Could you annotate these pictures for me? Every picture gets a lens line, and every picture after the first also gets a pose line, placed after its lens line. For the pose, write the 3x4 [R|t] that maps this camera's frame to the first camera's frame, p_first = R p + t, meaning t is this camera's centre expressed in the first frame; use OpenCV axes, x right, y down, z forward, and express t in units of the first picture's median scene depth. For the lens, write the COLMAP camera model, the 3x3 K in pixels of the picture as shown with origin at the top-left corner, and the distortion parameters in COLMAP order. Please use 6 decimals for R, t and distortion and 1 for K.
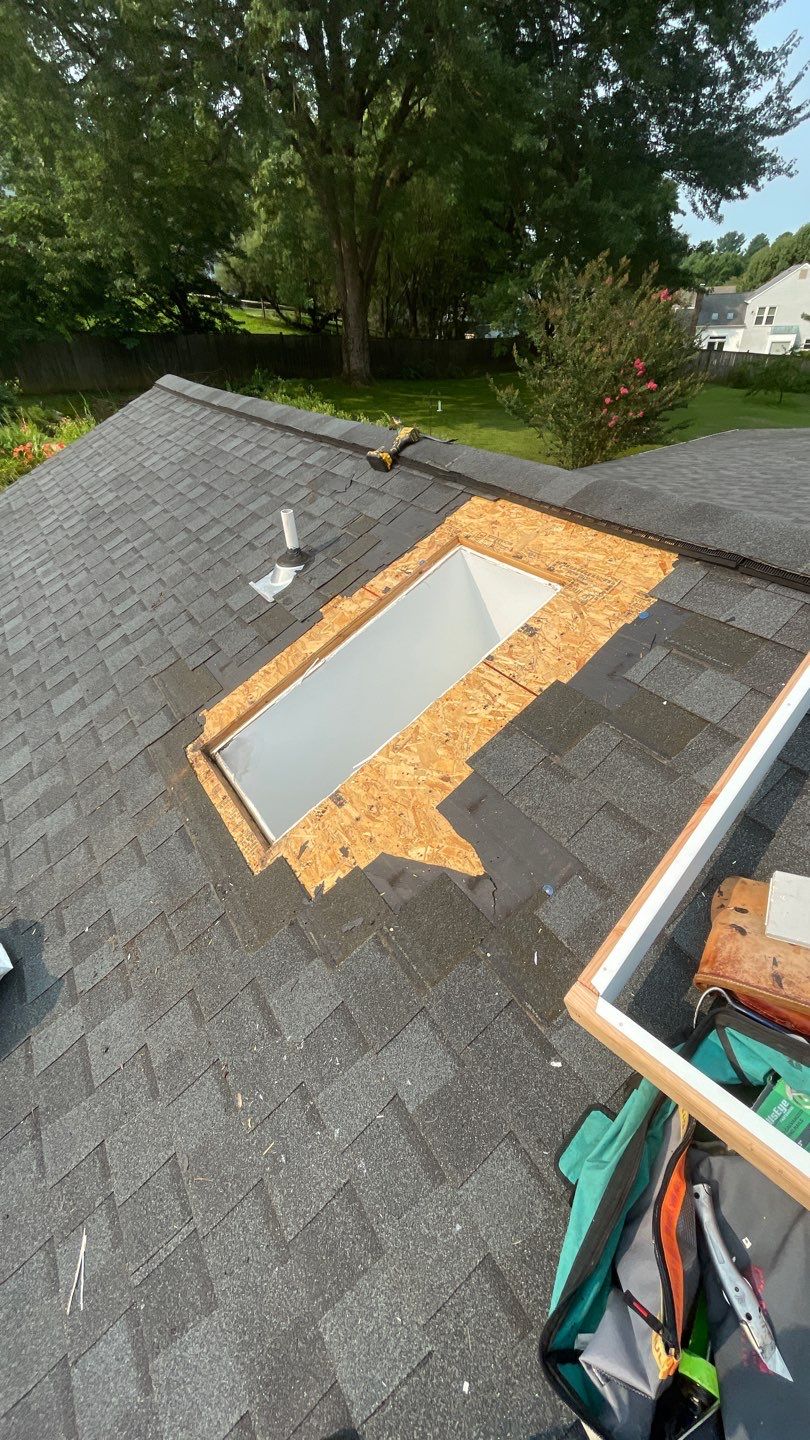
lens RADIAL K [[583.8, 0, 402.2], [0, 583.8, 722.6], [0, 0, 1]] dist [-0.002038, -0.000210]
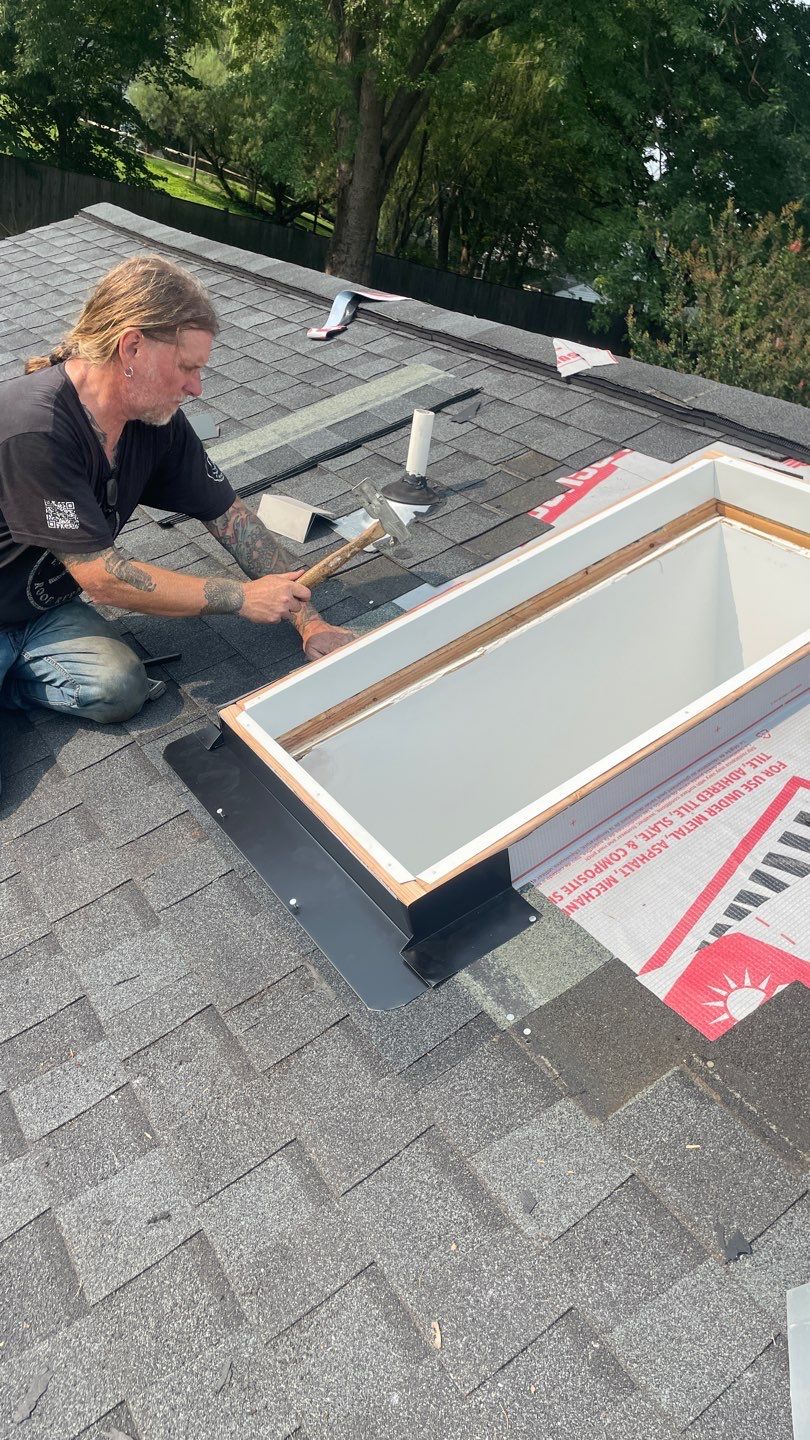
lens RADIAL K [[1093.6, 0, 405.0], [0, 1093.6, 720.0], [0, 0, 1]] dist [0.093287, -0.122281]
pose [[0.979241, 0.186655, 0.079031, -0.203706], [-0.167345, 0.964479, -0.204392, 0.139493], [-0.114375, 0.186924, 0.975694, -0.020612]]
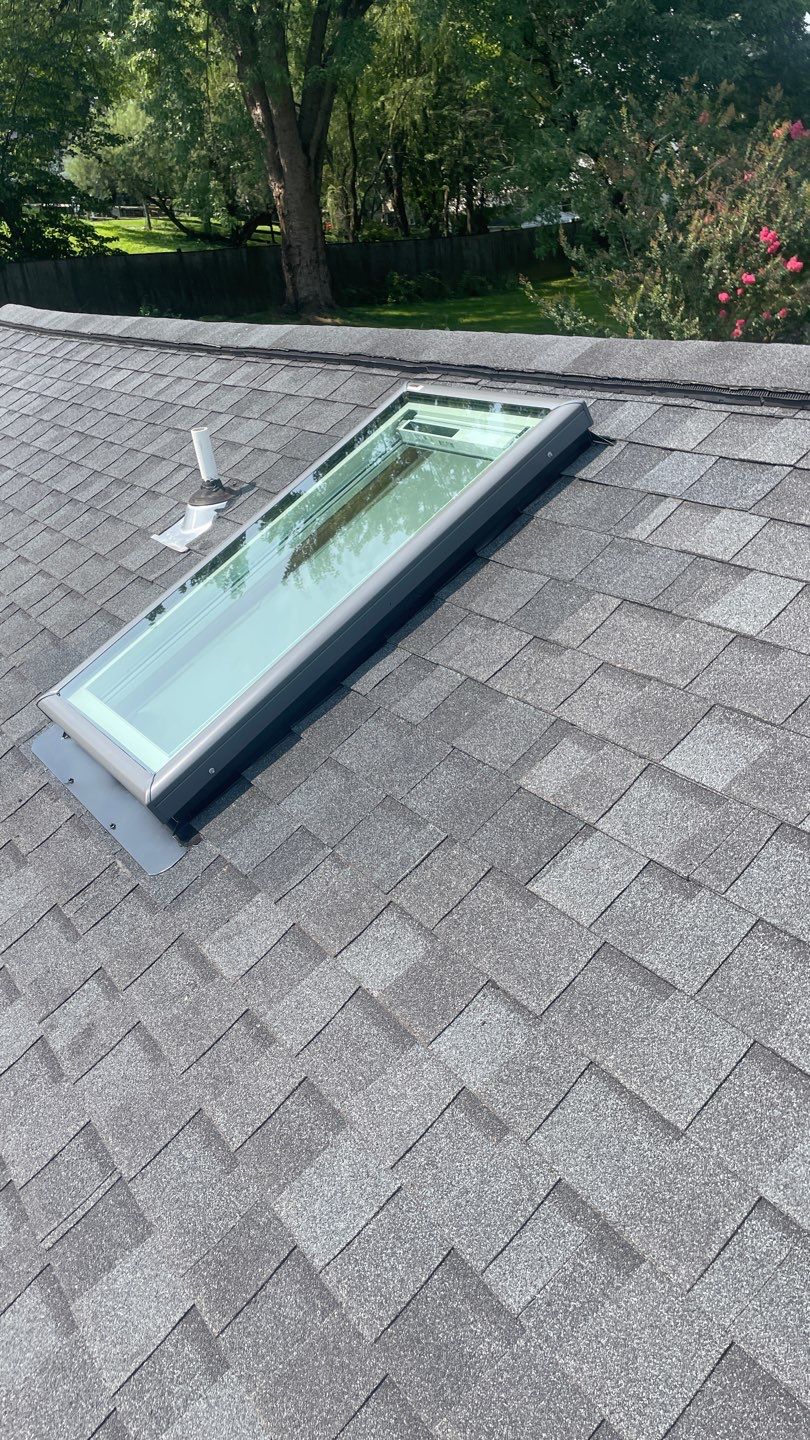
lens RADIAL K [[1093.6, 0, 405.0], [0, 1093.6, 720.0], [0, 0, 1]] dist [0.093287, -0.122281]
pose [[0.996570, -0.080724, -0.018205, 0.043567], [0.076216, 0.981070, -0.178024, 0.211303], [0.032231, 0.176026, 0.983858, -0.228609]]
